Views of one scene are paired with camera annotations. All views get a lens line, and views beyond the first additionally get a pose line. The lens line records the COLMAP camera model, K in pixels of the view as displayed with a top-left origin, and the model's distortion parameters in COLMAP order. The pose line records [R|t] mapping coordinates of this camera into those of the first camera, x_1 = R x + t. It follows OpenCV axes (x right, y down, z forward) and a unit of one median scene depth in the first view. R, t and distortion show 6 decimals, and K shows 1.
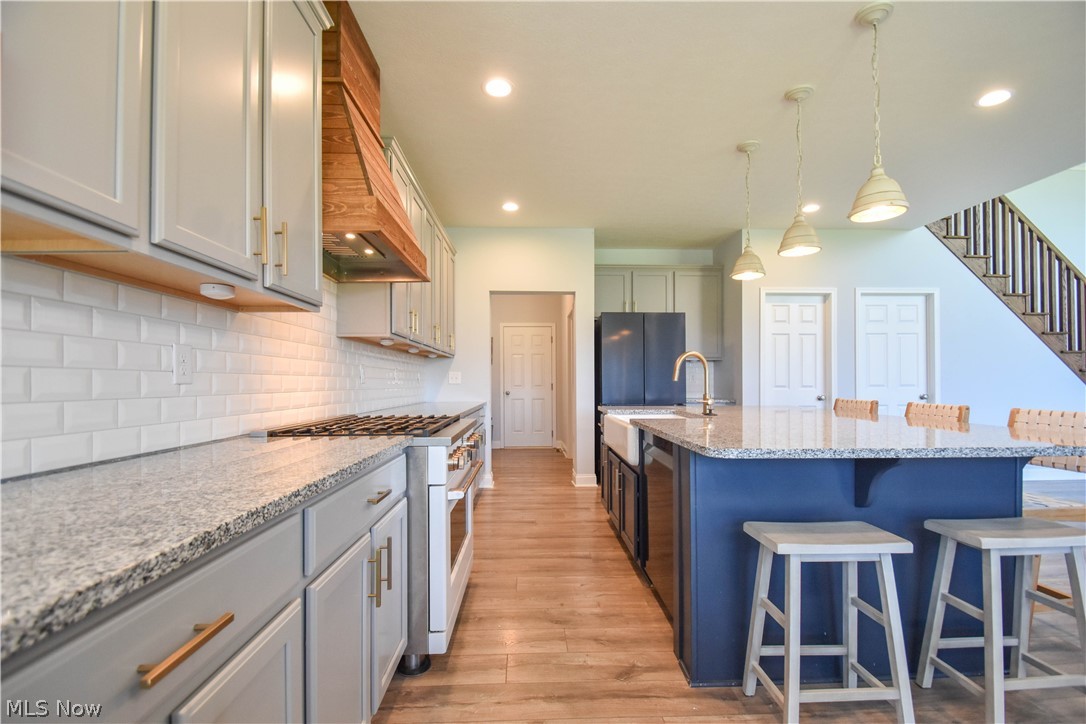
lens RADIAL K [[471.1, 0, 541.7], [0, 471.1, 375.5], [0, 0, 1]] dist [0.000414, -0.010923]
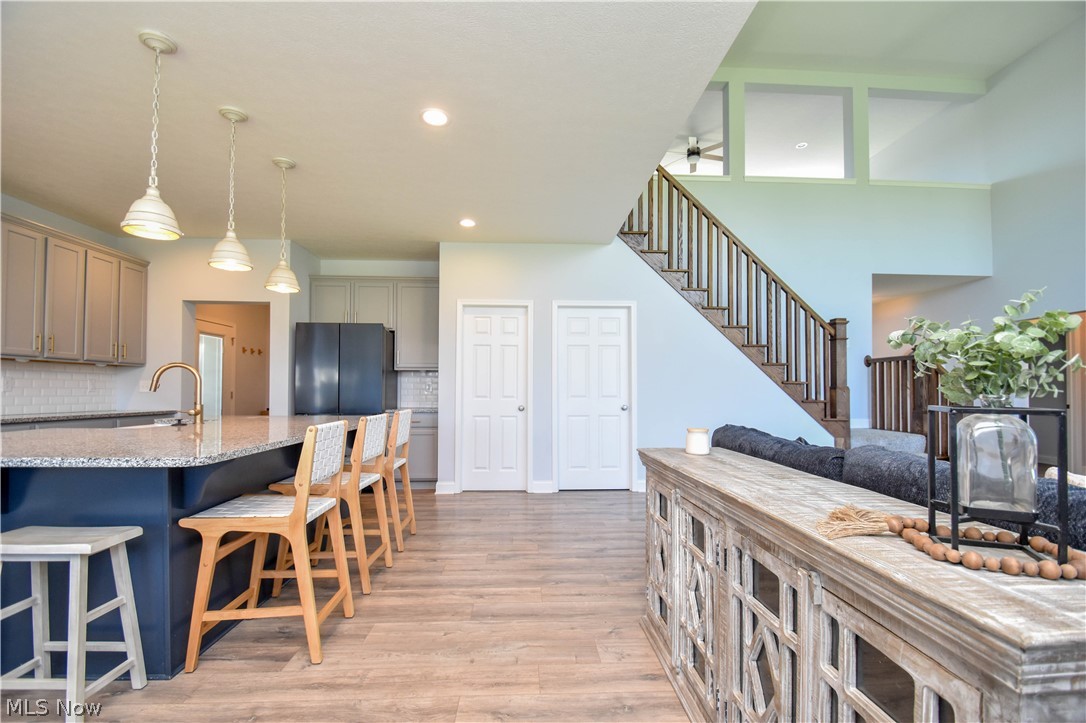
lens RADIAL K [[473.2, 0, 546.3], [0, 473.2, 384.2], [0, 0, 1]] dist [-0.000846, -0.011287]
pose [[0.999689, 0.005238, 0.024396, 0.639689], [-0.005188, 0.999984, -0.002118, -0.002336], [-0.024407, 0.001991, 0.999700, -0.027503]]
